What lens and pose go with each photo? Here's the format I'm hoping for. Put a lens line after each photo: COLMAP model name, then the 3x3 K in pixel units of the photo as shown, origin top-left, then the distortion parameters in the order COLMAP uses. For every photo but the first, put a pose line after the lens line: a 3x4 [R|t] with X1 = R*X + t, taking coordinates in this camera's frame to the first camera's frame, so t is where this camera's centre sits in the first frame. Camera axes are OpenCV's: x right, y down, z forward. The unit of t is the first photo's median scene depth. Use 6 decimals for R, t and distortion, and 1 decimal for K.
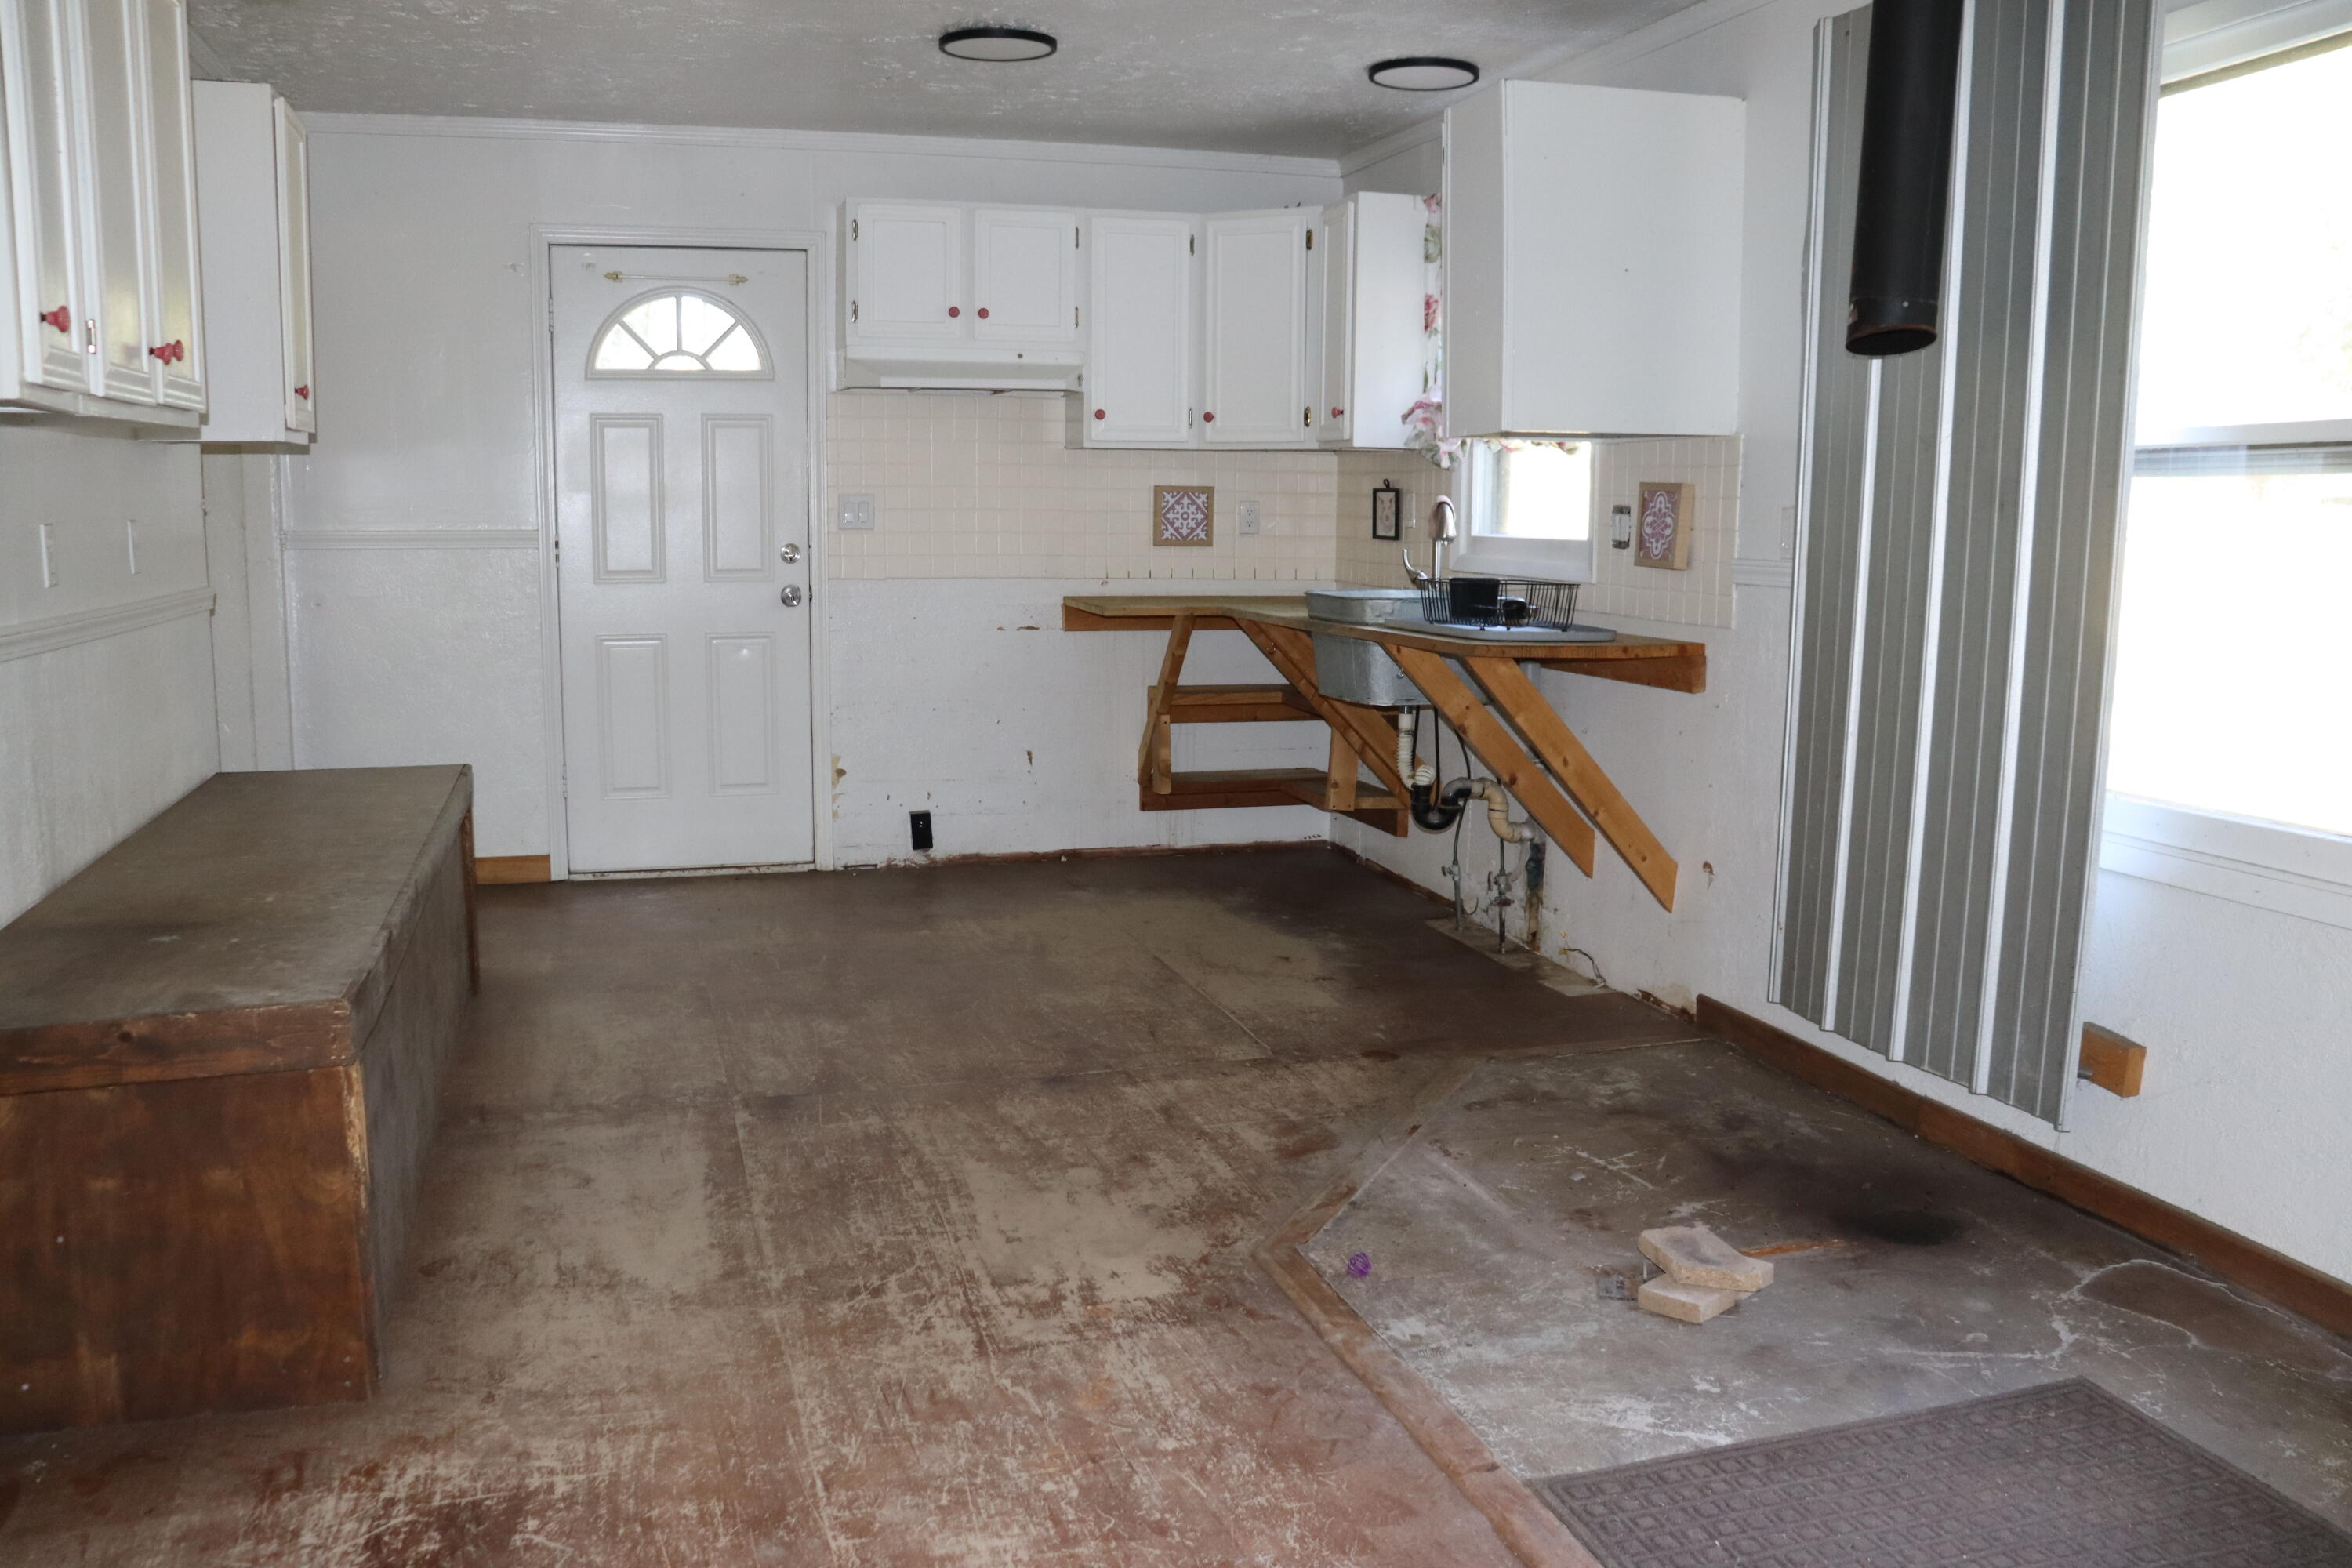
lens RADIAL K [[1965.0, 0, 1162.1], [0, 1965.0, 819.3], [0, 0, 1]] dist [-0.172379, 0.170708]
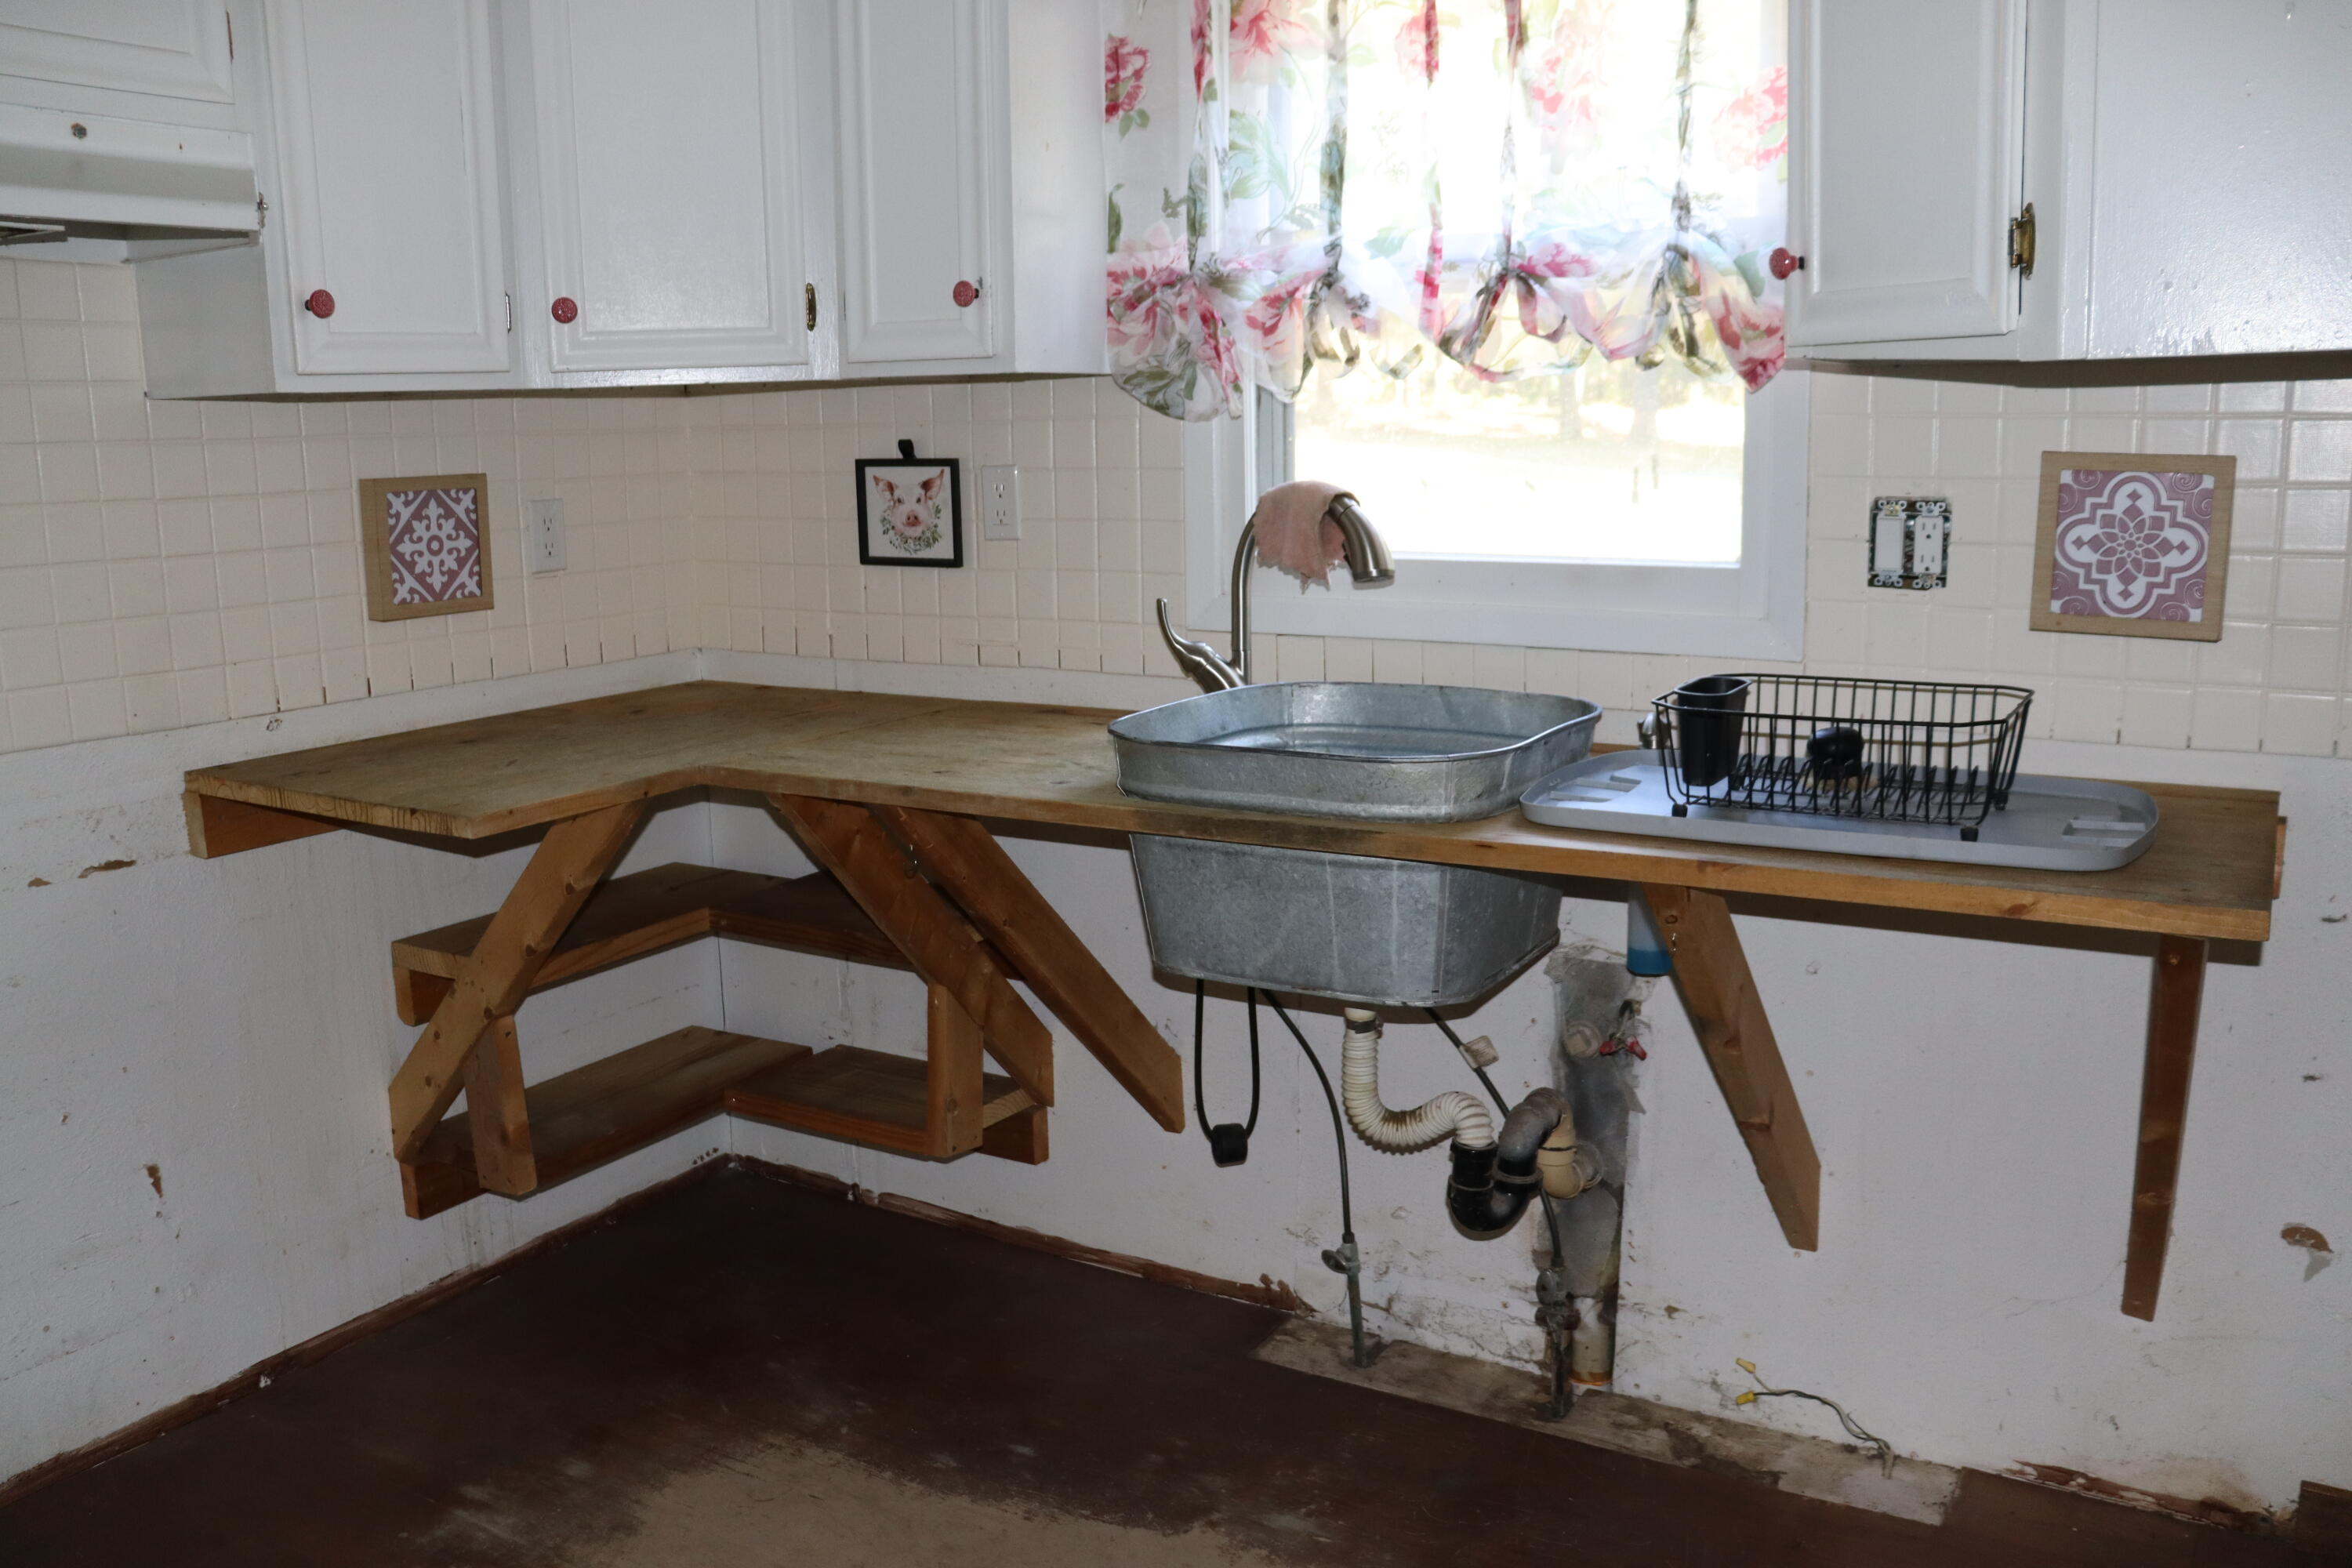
lens RADIAL K [[1965.0, 0, 1162.1], [0, 1965.0, 819.3], [0, 0, 1]] dist [-0.172379, 0.170708]
pose [[0.734065, -0.162471, 0.659357, -0.161033], [0.133419, 0.986539, 0.094556, -0.114607], [-0.665844, 0.018561, 0.745860, 0.581374]]
